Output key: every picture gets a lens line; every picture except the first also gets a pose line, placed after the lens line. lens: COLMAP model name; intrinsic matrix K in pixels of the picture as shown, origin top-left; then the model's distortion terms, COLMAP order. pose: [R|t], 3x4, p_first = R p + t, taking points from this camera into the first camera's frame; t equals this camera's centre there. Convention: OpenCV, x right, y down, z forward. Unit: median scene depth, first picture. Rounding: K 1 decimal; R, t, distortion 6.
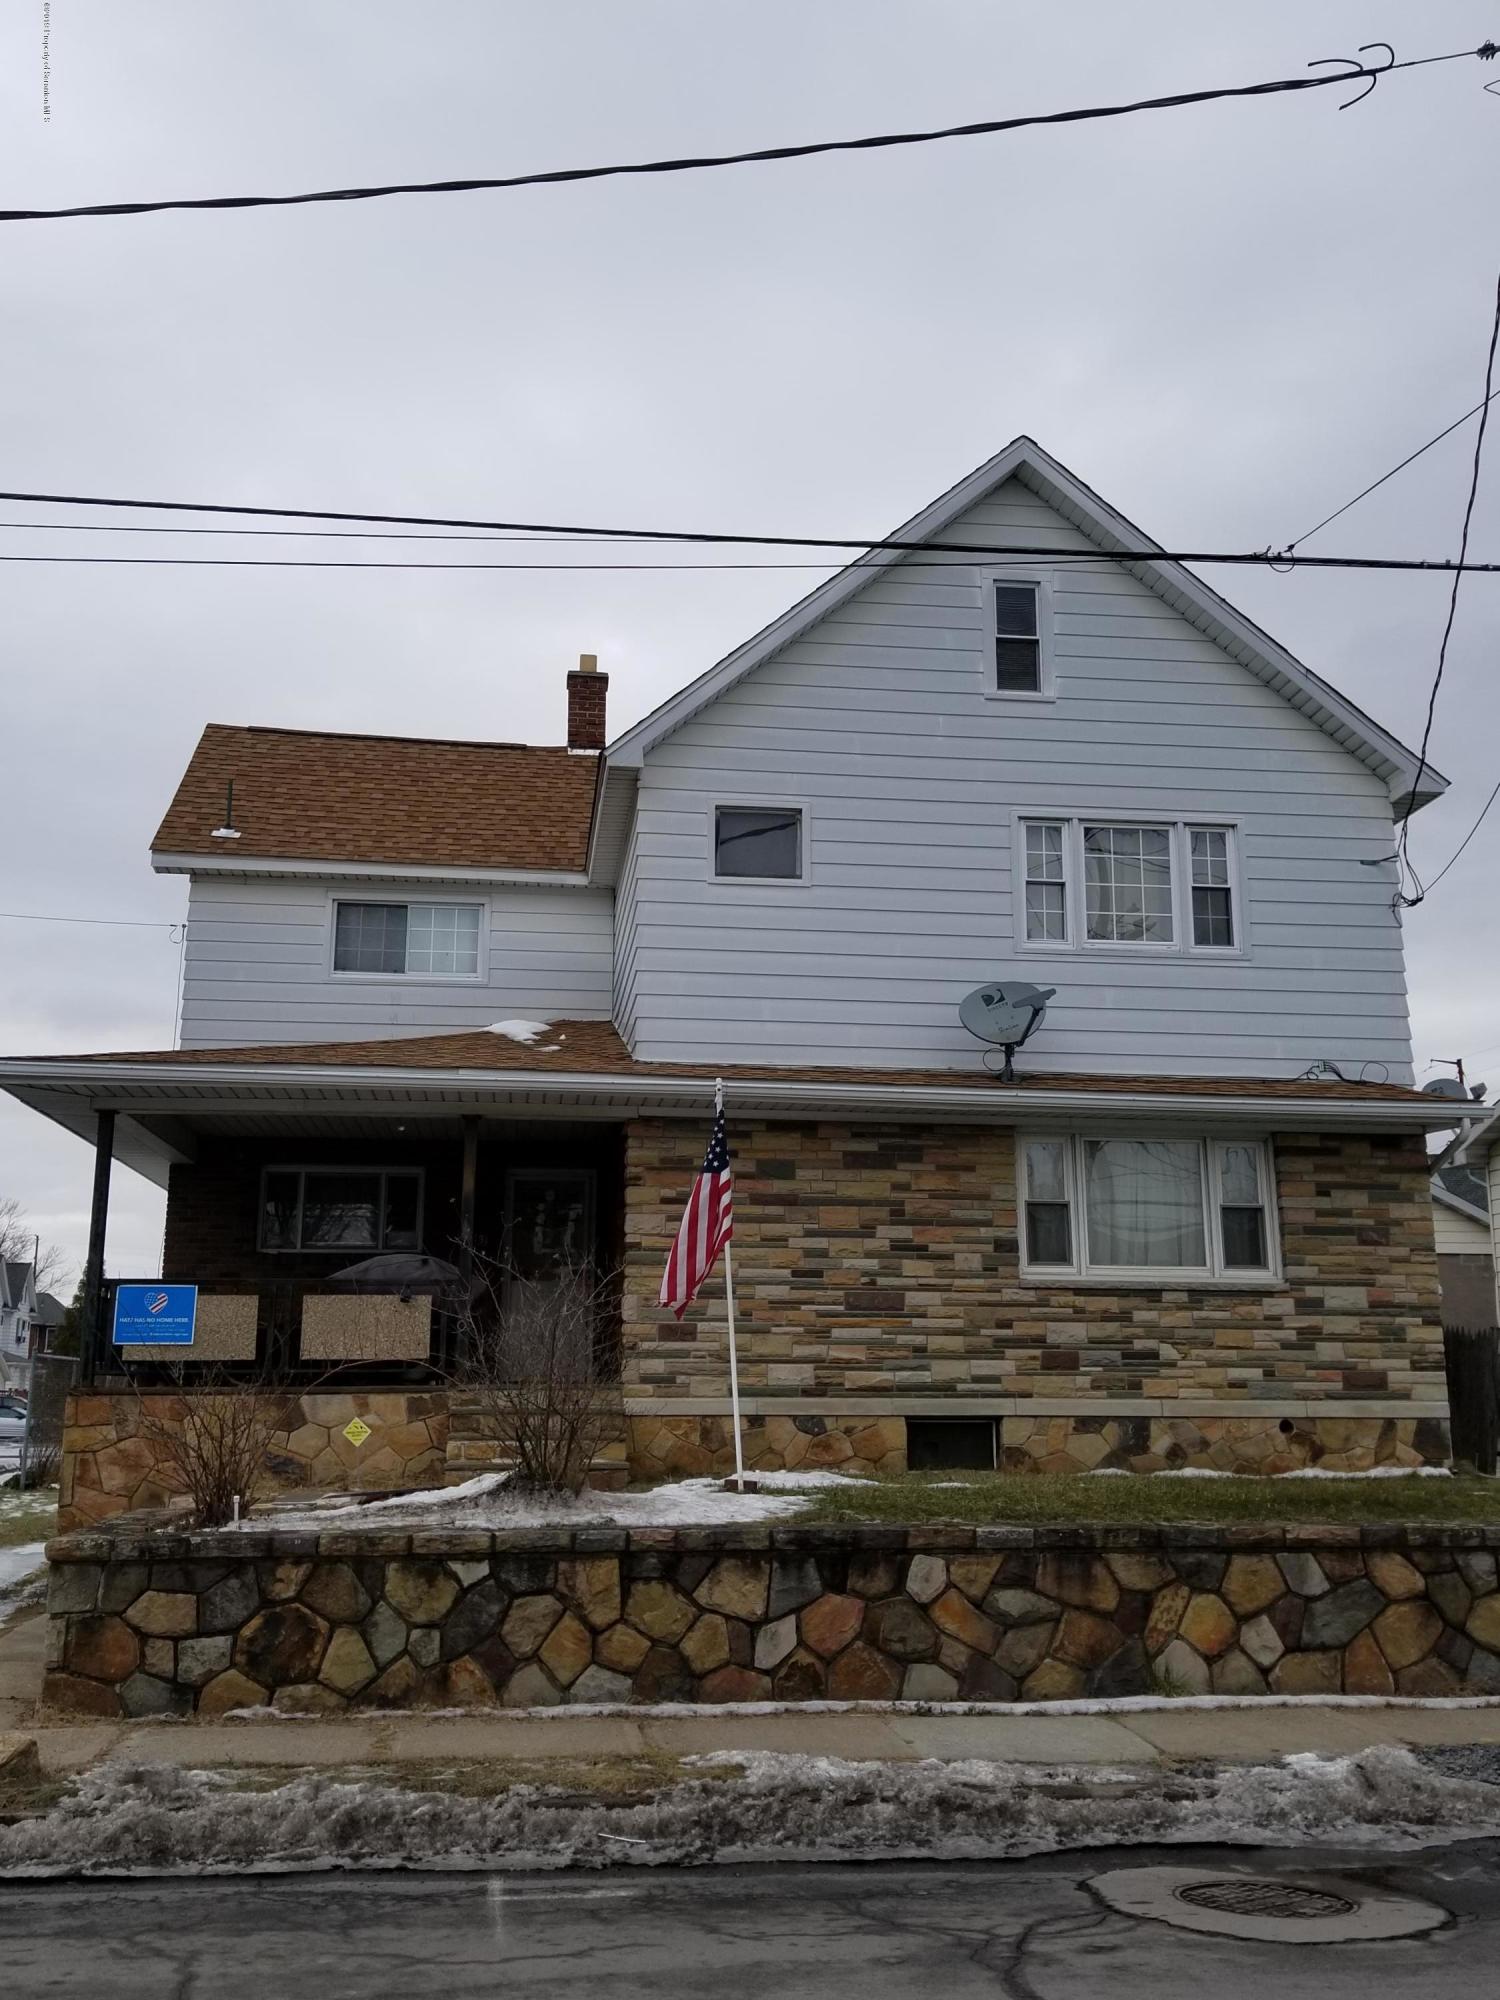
lens RADIAL K [[1880.2, 0, 747.7], [0, 1880.2, 992.2], [0, 0, 1]] dist [0.094703, 0.000000]
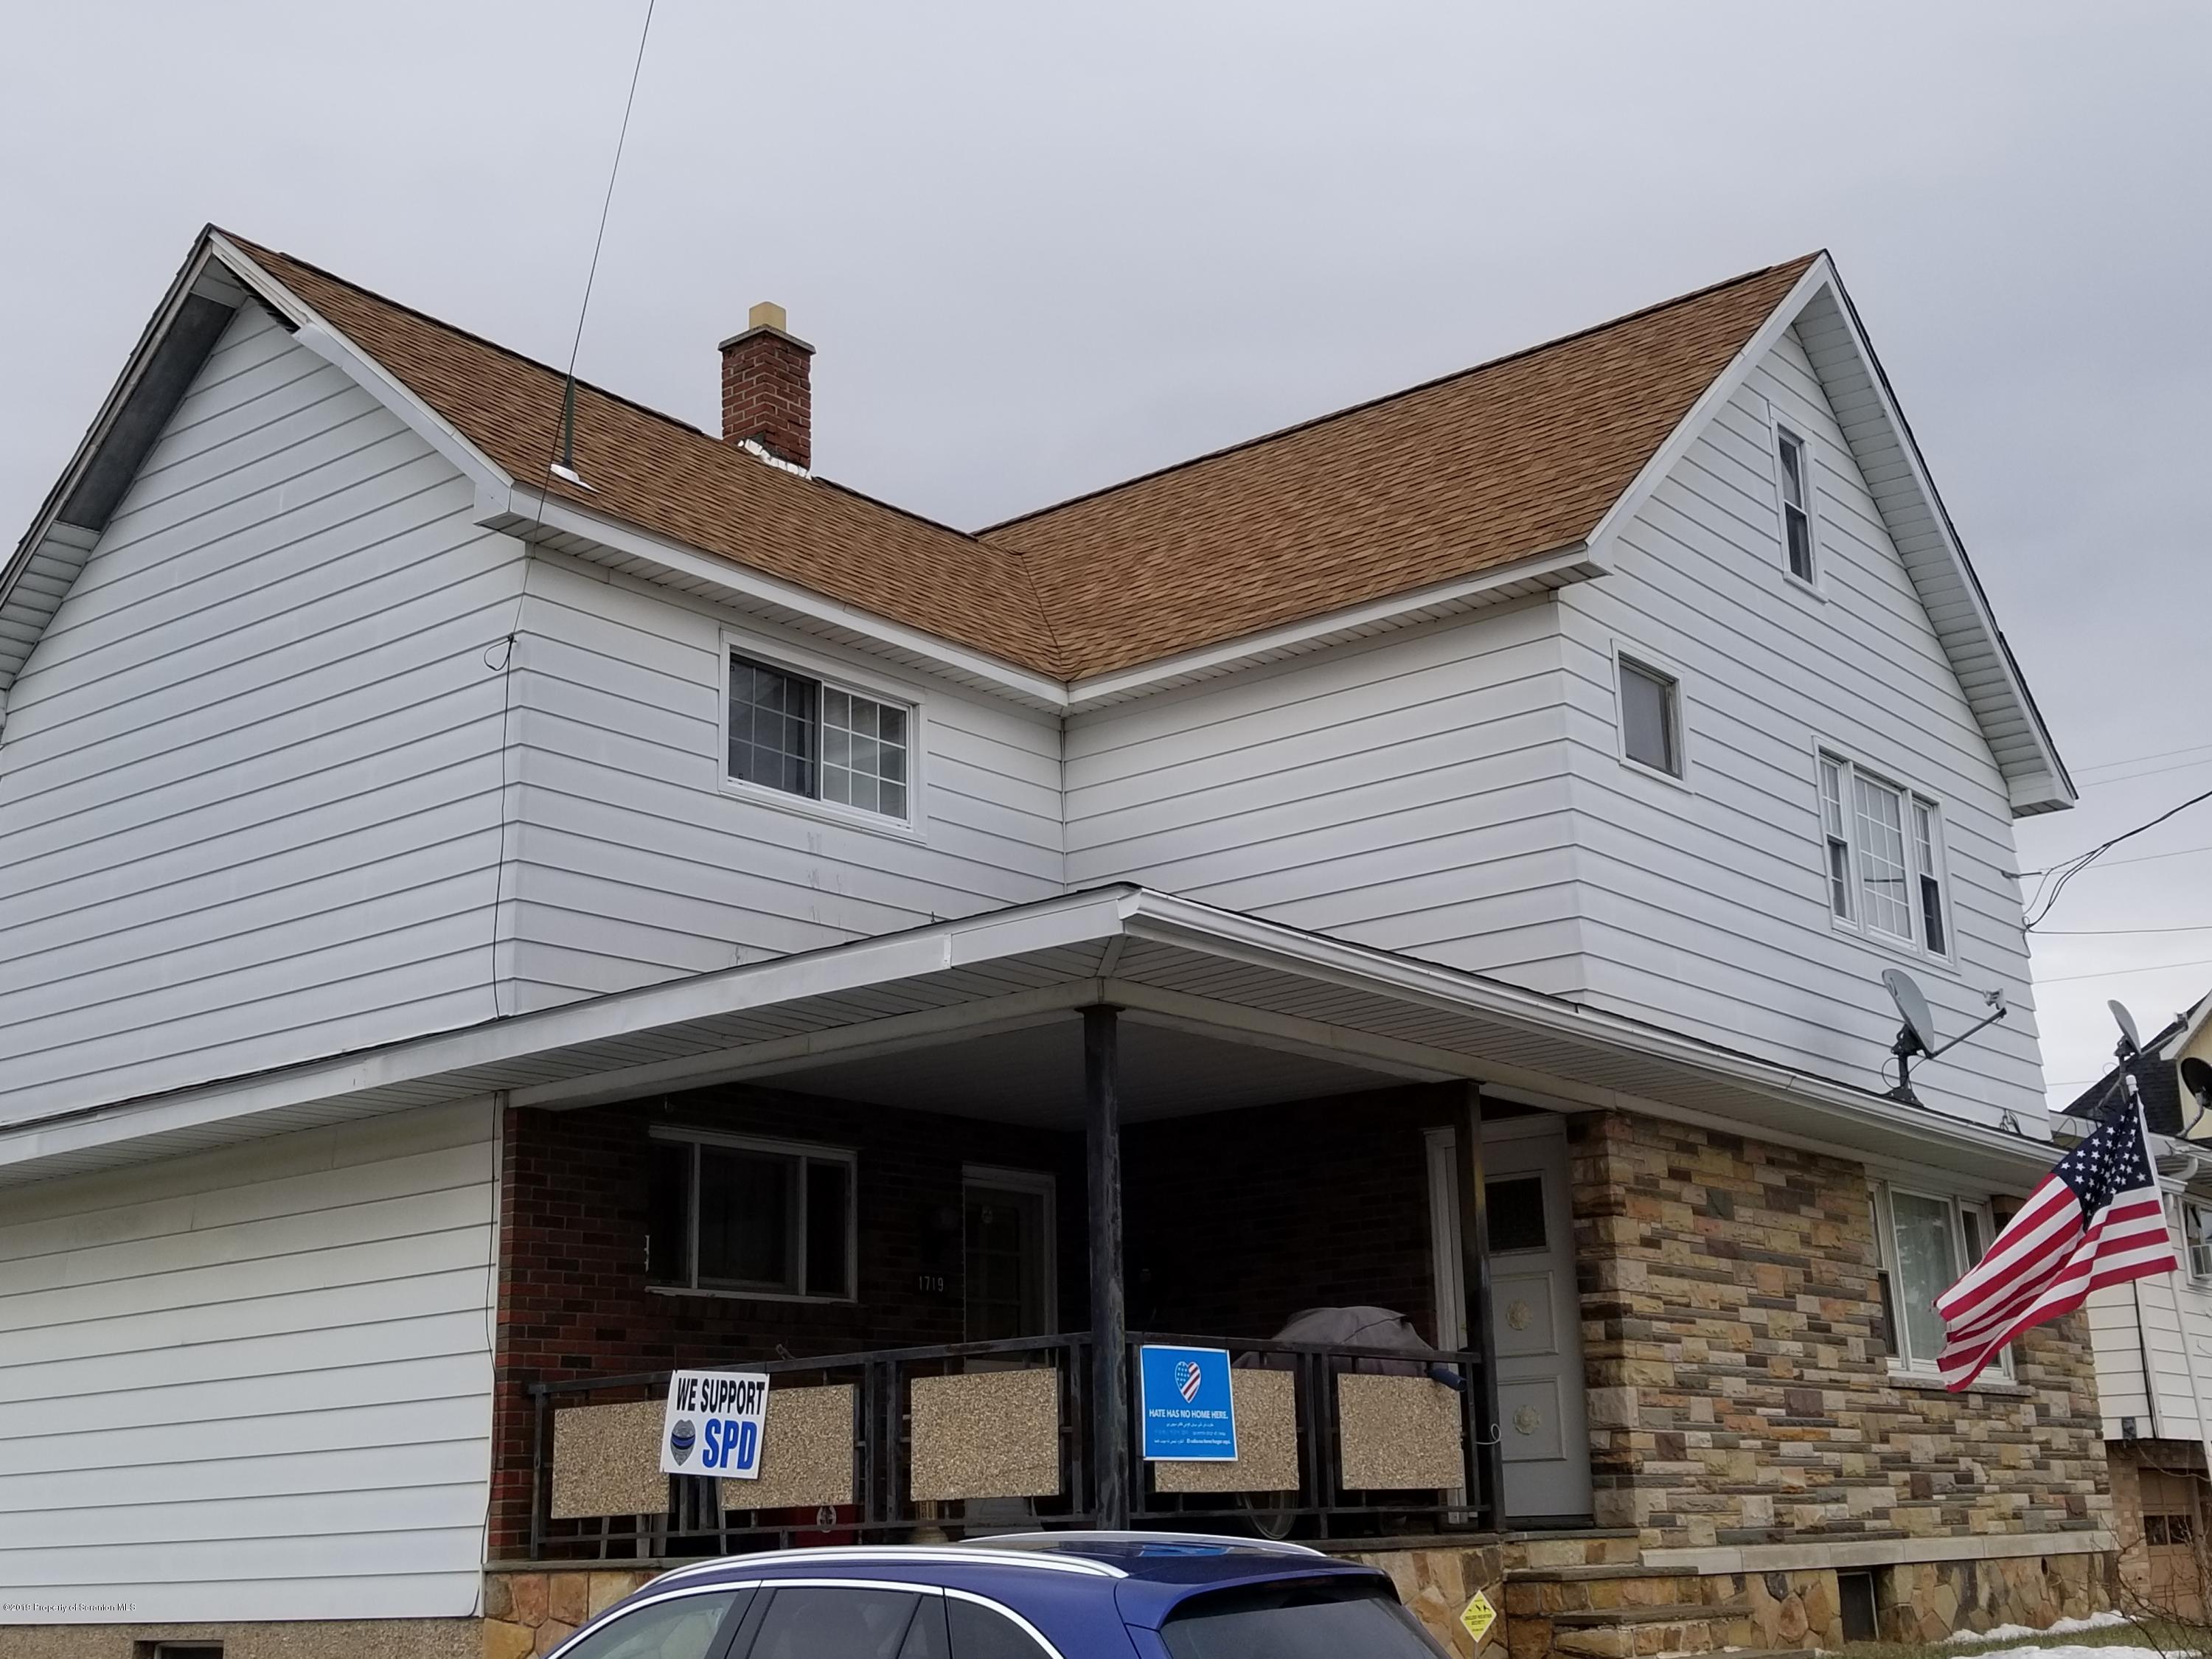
lens RADIAL K [[2692.2, 0, 1106.4], [0, 2692.2, 833.8], [0, 0, 1]] dist [0.060483, 0.000000]
pose [[0.706240, 0.157158, 0.690309, -0.837269], [-0.119235, 0.987526, -0.102837, 0.089460], [-0.697860, -0.009681, 0.716169, 0.462148]]
